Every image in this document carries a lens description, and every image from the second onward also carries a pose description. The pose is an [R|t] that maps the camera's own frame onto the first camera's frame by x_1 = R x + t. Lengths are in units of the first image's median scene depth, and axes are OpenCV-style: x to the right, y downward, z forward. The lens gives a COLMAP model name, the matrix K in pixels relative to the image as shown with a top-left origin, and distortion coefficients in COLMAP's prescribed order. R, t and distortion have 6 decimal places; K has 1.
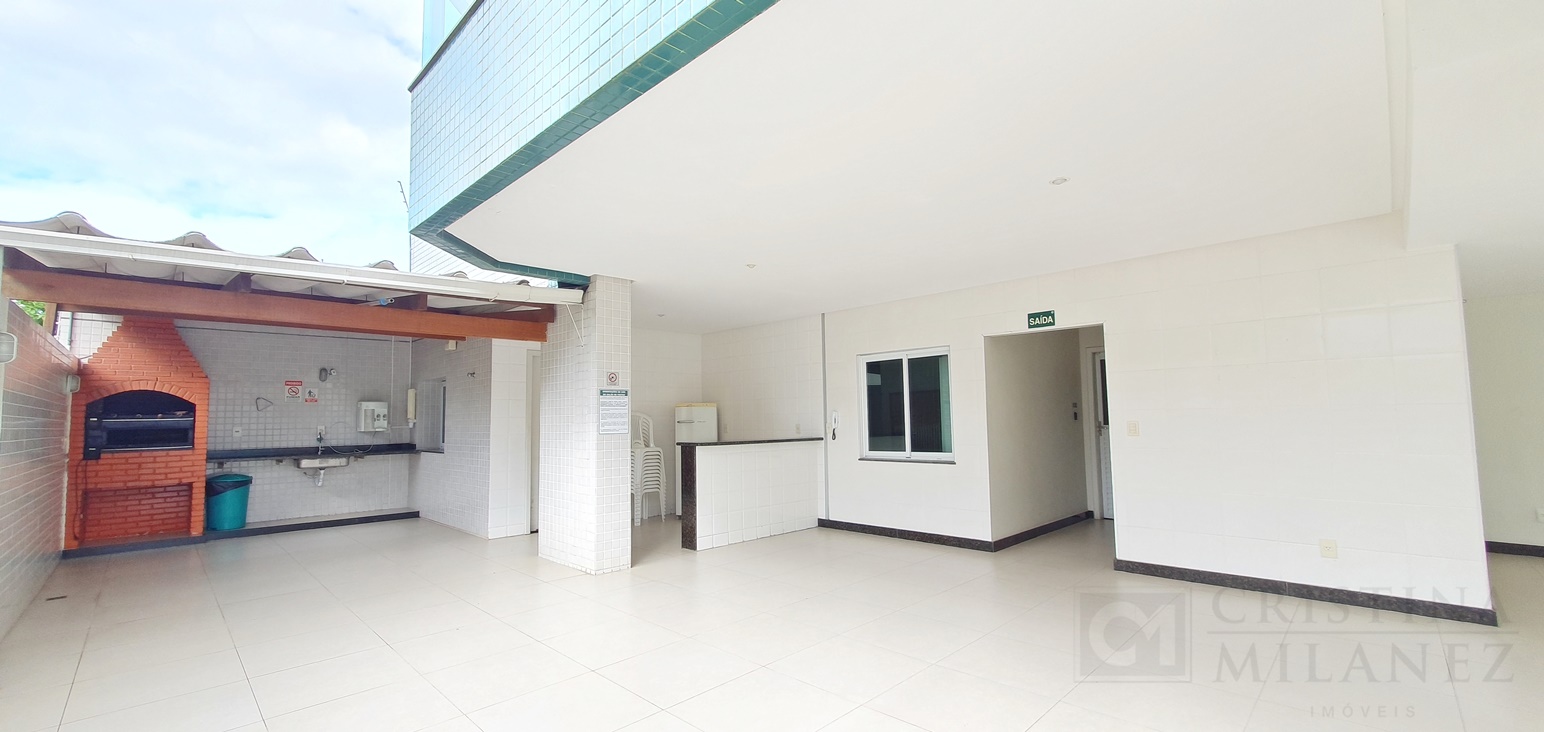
lens RADIAL K [[620.7, 0, 771.9], [0, 620.7, 369.8], [0, 0, 1]] dist [0.012215, 0.000081]
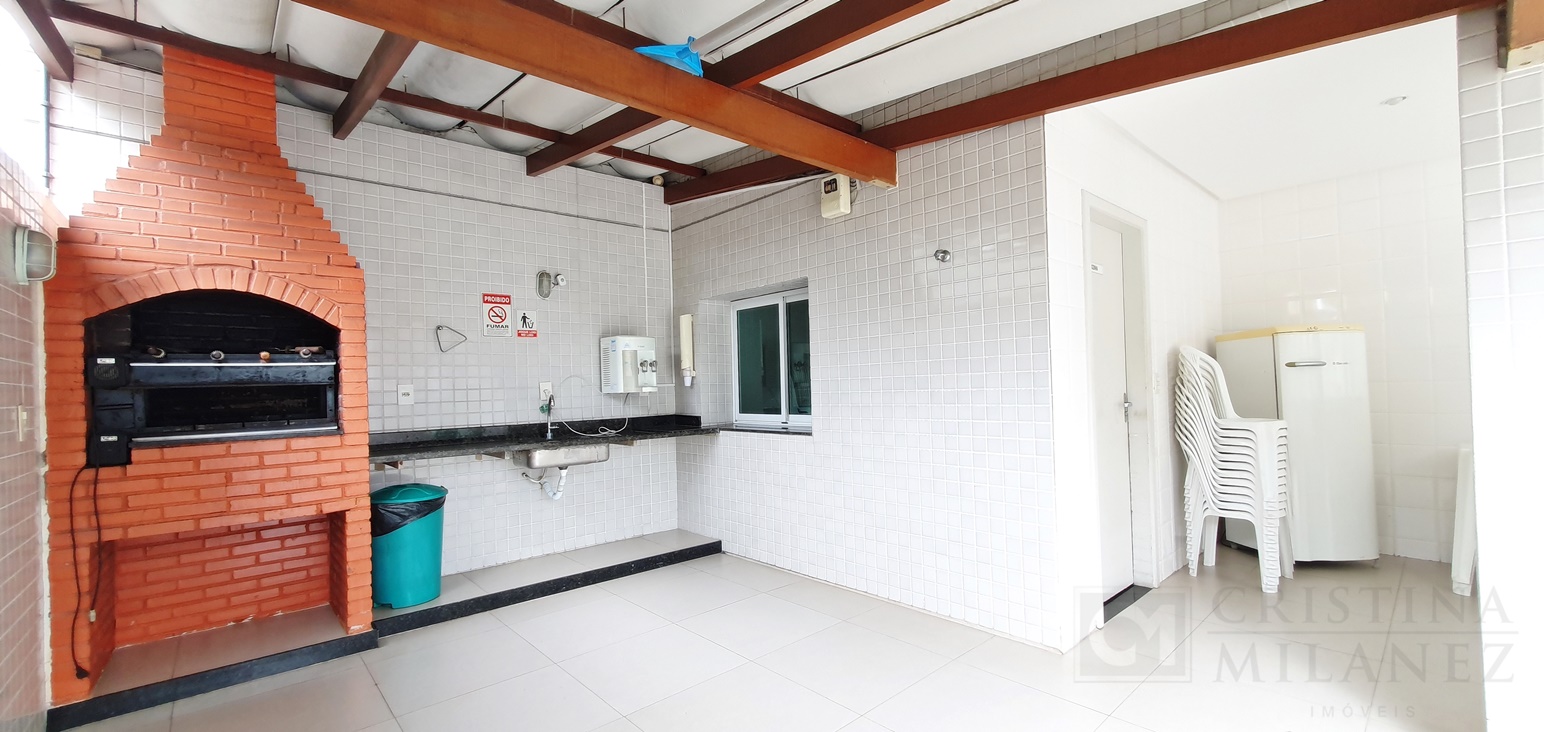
lens RADIAL K [[620.7, 0, 772.3], [0, 620.7, 371.4], [0, 0, 1]] dist [0.012215, 0.000081]
pose [[0.998411, -0.013924, -0.054605, -0.605910], [0.016931, 0.998343, 0.054991, 0.065825], [0.053749, -0.055828, 0.996993, 0.594116]]
